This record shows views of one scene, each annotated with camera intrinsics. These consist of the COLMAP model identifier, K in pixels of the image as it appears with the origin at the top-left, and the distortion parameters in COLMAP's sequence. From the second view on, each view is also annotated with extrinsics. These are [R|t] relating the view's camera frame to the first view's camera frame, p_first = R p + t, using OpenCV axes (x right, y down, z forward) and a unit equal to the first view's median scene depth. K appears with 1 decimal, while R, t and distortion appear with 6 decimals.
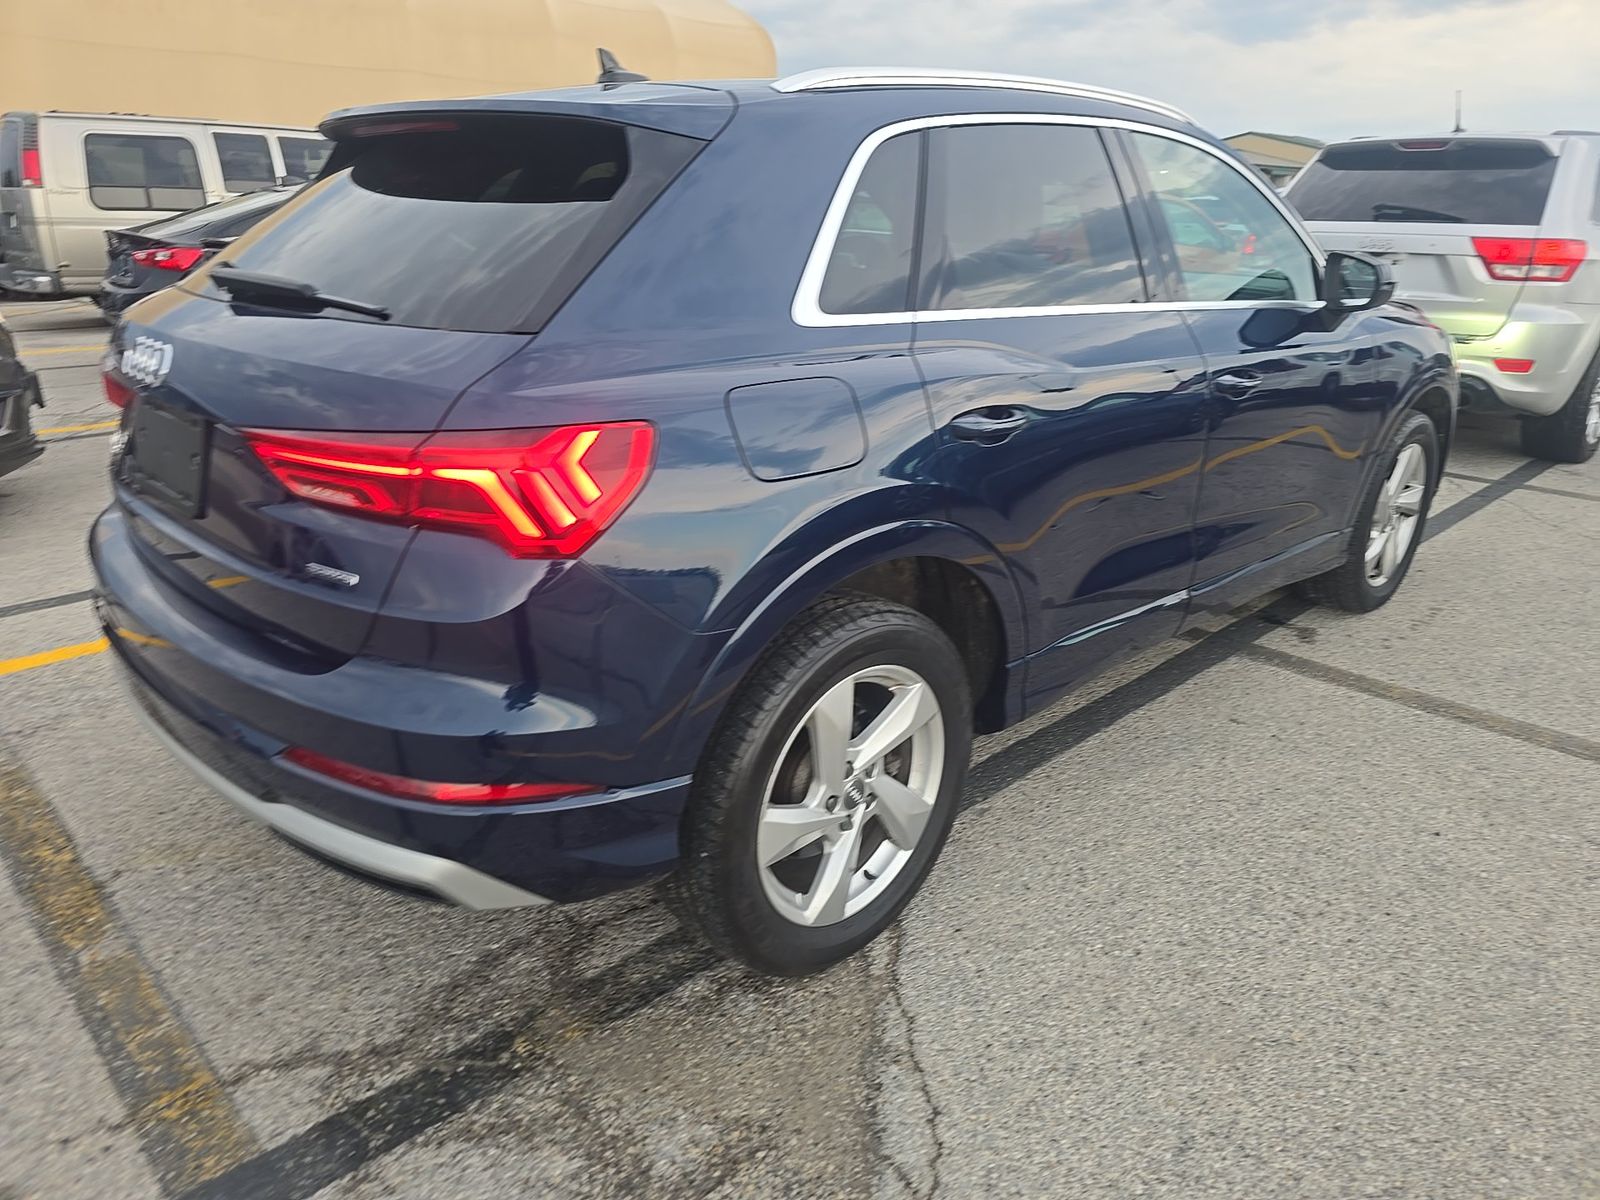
lens RADIAL K [[1109.2, 0, 835.8], [0, 1109.2, 596.8], [0, 0, 1]] dist [0.005311, -0.001792]
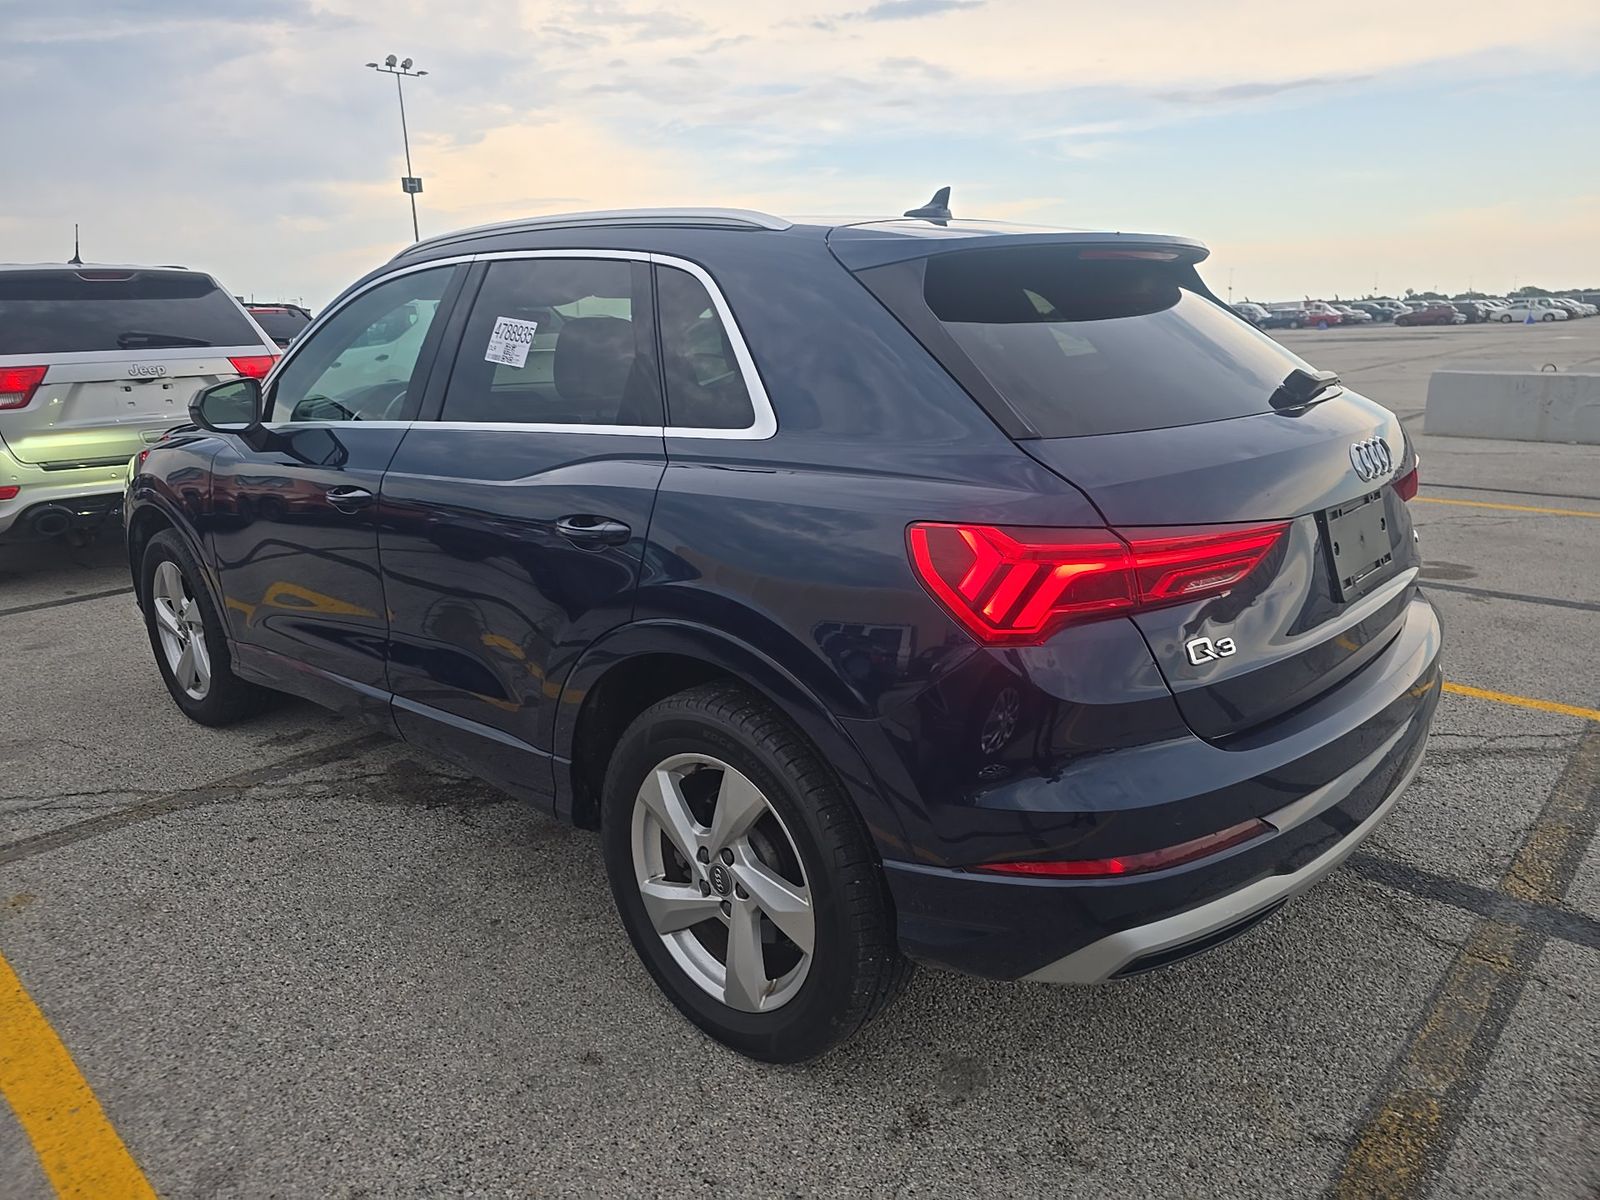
lens RADIAL K [[1058.3, 0, 793.3], [0, 1058.3, 603.2], [0, 0, 1]] dist [-0.001078, -0.000828]
pose [[-0.030296, -0.283410, 0.958520, -1.558727], [0.368892, 0.888092, 0.274246, -0.552207], [-0.928978, 0.361899, 0.077642, 1.432312]]
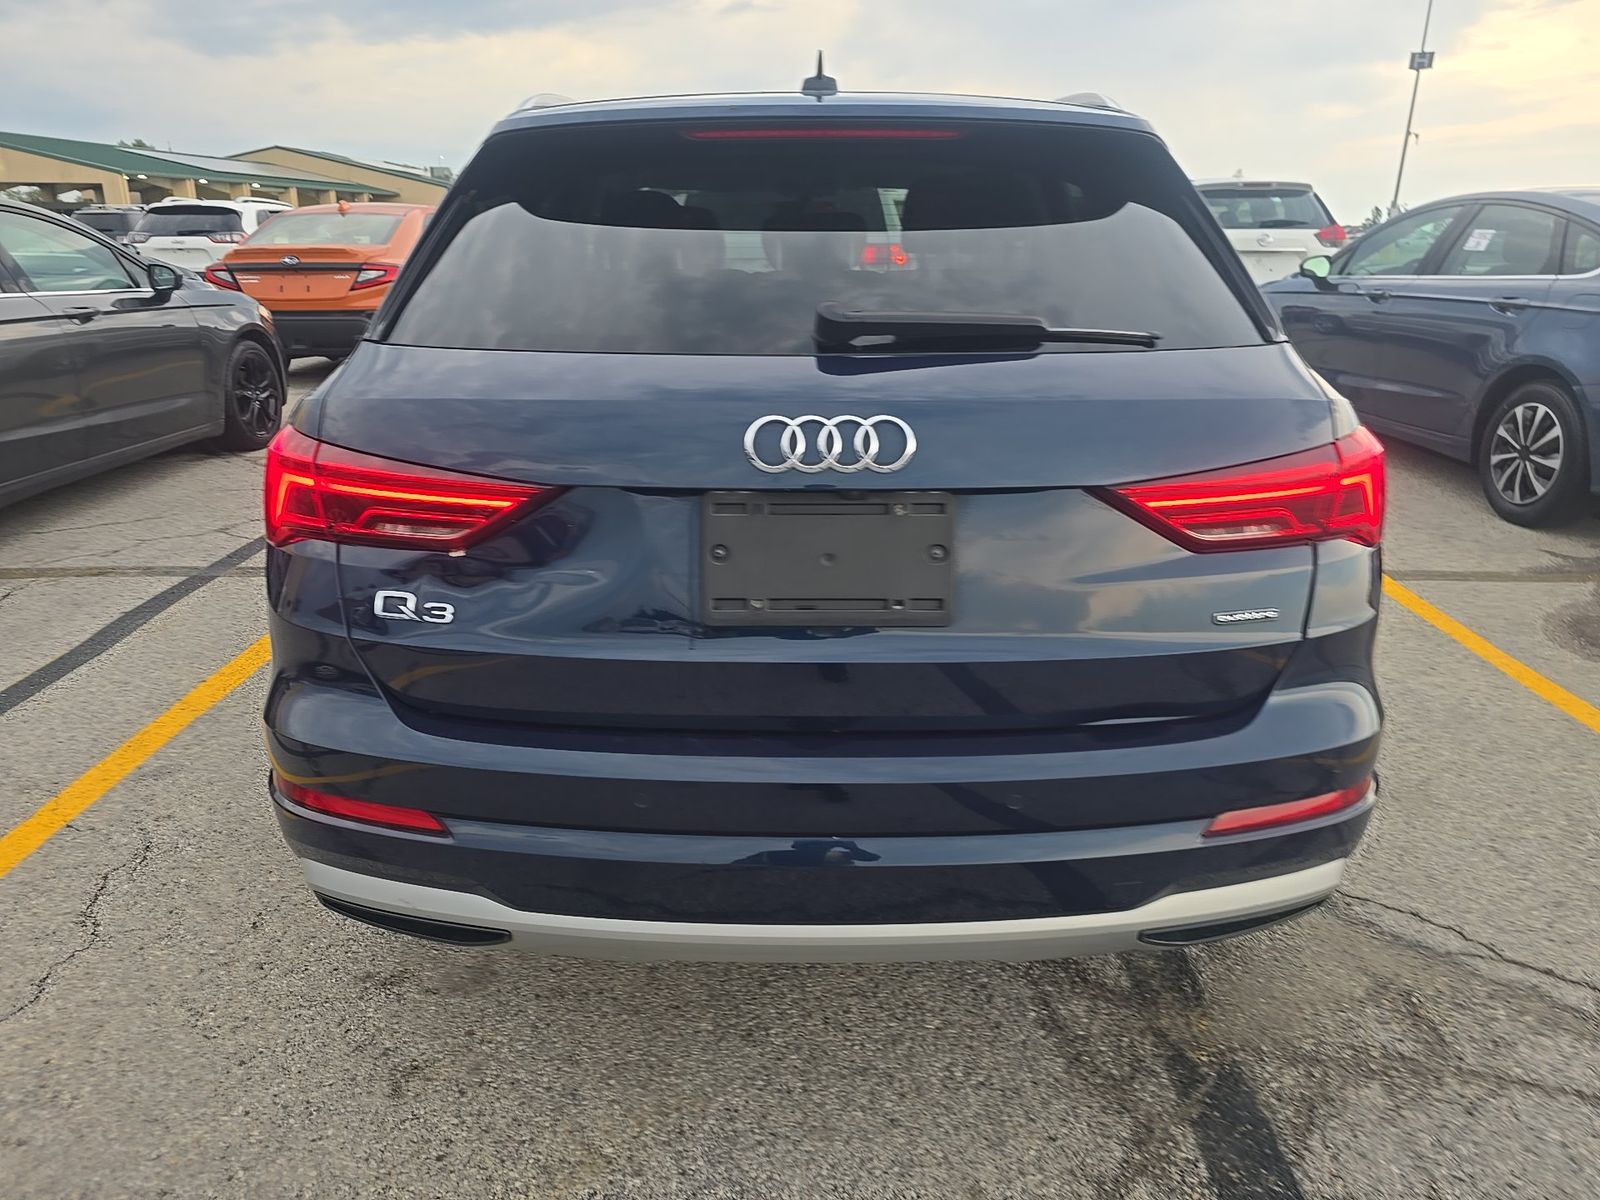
lens RADIAL K [[1073.4, 0, 827.8], [0, 1073.4, 598.6], [0, 0, 1]] dist [0.041966, -0.049169]
pose [[0.701131, -0.253538, 0.666434, -1.074669], [0.255466, 0.961921, 0.097186, -0.175521], [-0.665697, 0.102111, 0.739203, 0.462180]]
